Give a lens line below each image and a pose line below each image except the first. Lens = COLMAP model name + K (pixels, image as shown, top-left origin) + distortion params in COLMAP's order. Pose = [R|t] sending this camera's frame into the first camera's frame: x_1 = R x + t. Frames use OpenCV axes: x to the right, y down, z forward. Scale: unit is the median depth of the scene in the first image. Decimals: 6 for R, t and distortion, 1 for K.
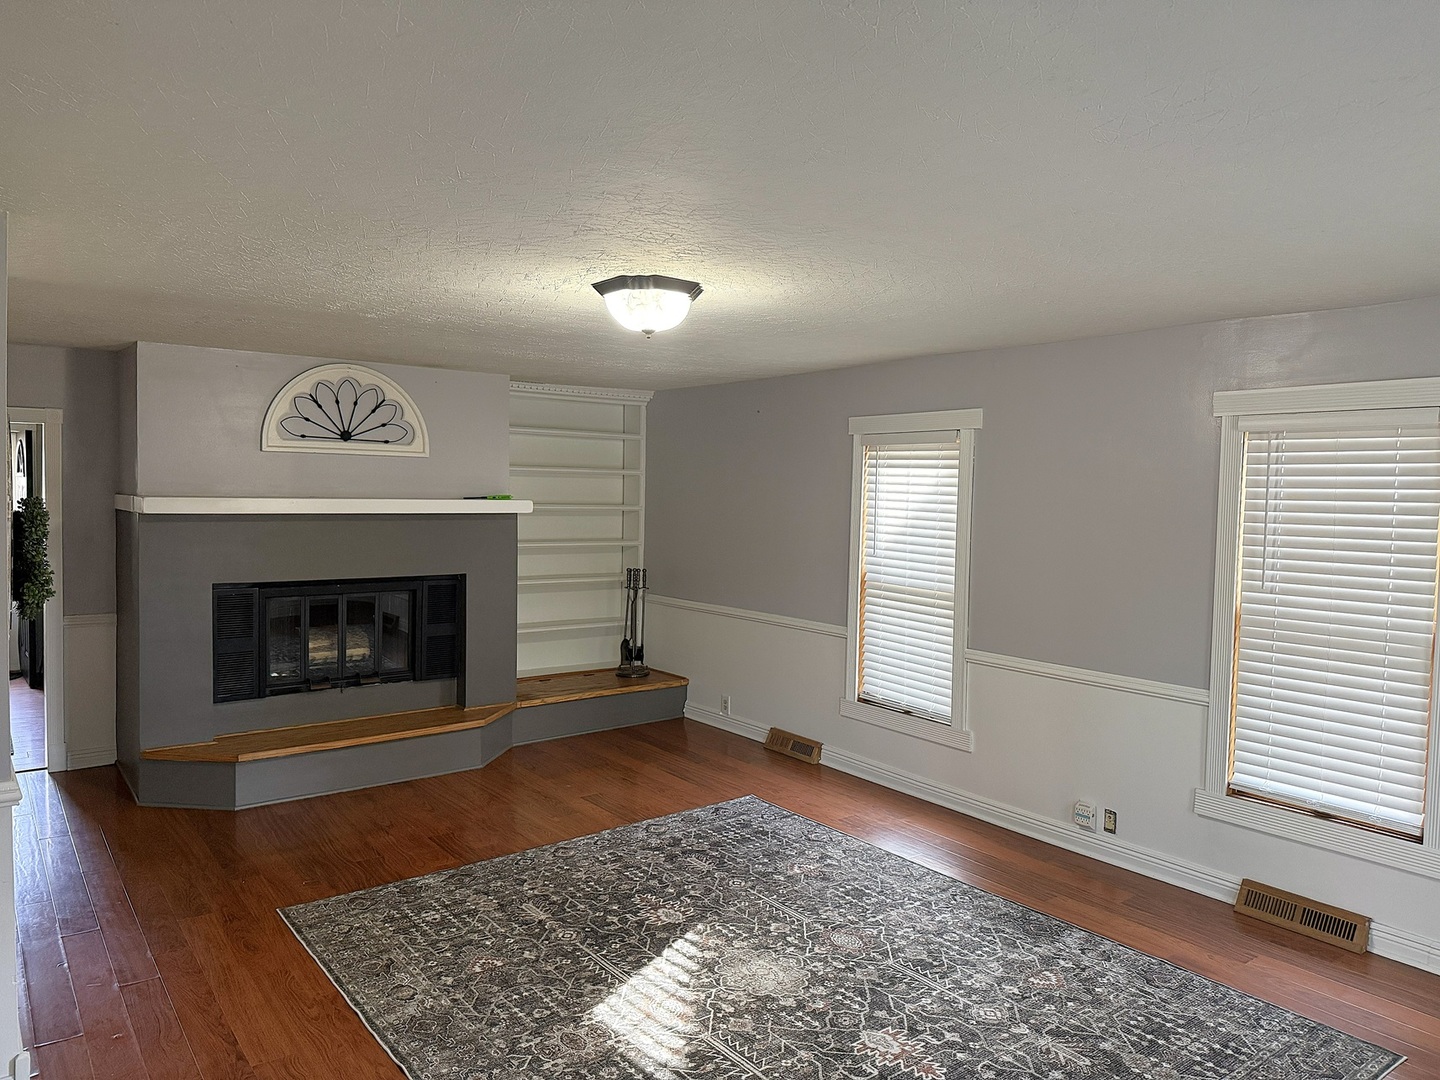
lens RADIAL K [[1011.2, 0, 720.0], [0, 1011.2, 540.0], [0, 0, 1]] dist [0.044268, -0.002349]
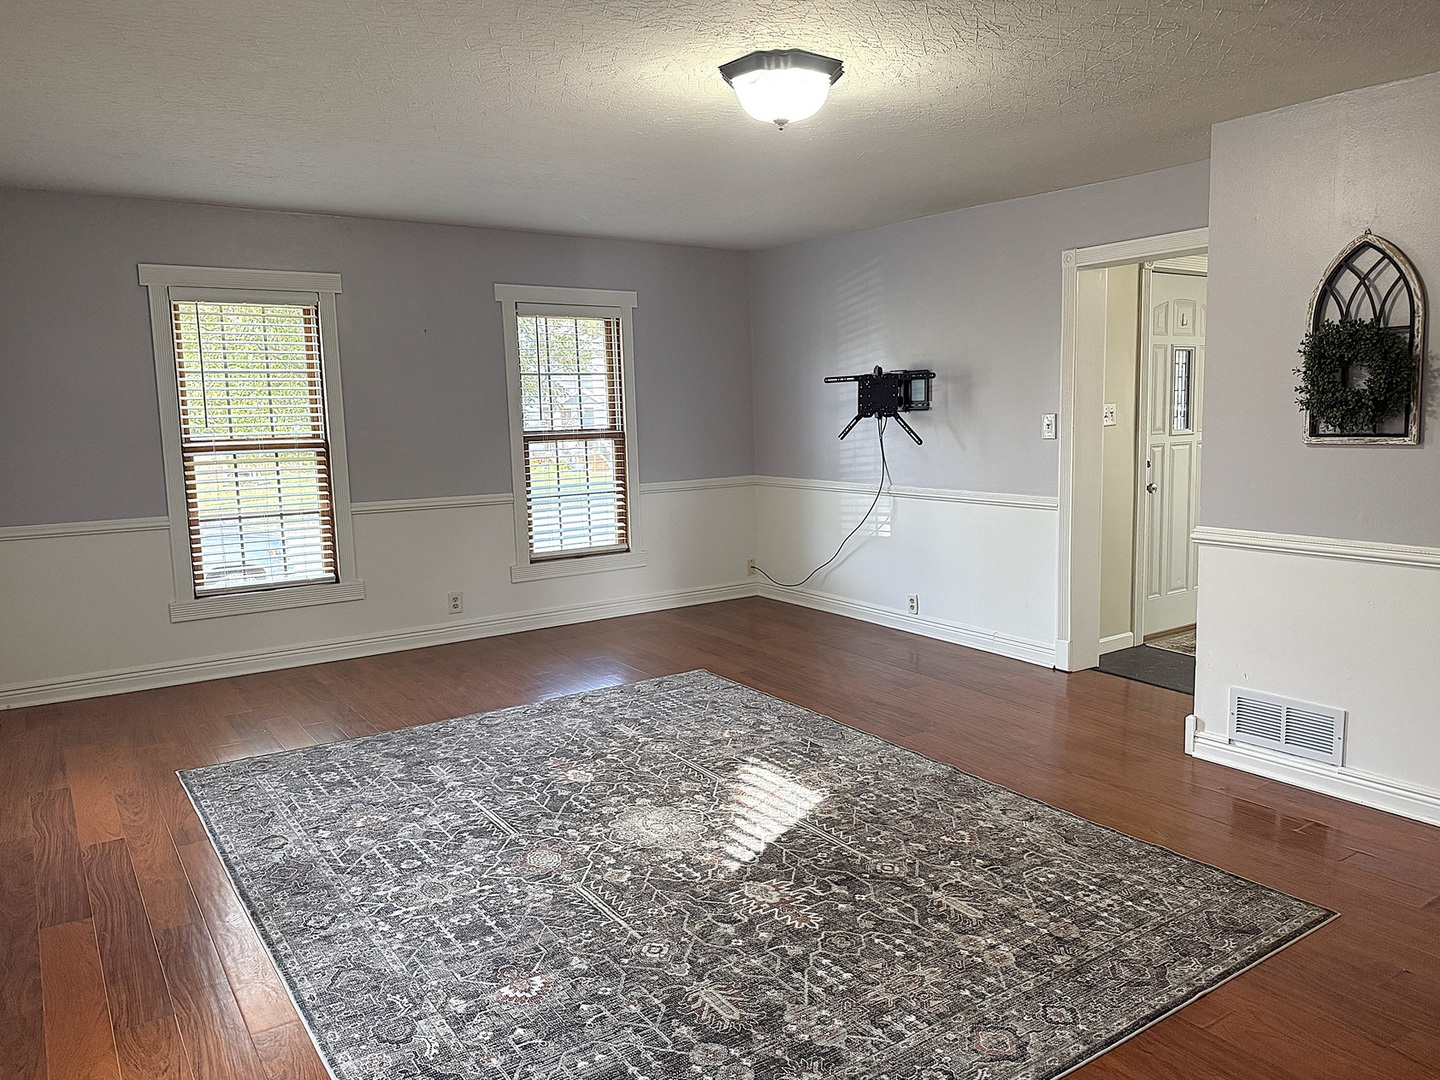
lens RADIAL K [[1011.2, 0, 720.0], [0, 1011.2, 540.0], [0, 0, 1]] dist [0.044268, -0.002349]
pose [[-0.998977, -0.004003, 0.045041, -0.056723], [0.004460, 0.982495, 0.186238, -0.013177], [-0.044998, 0.186248, -0.981472, 1.840324]]
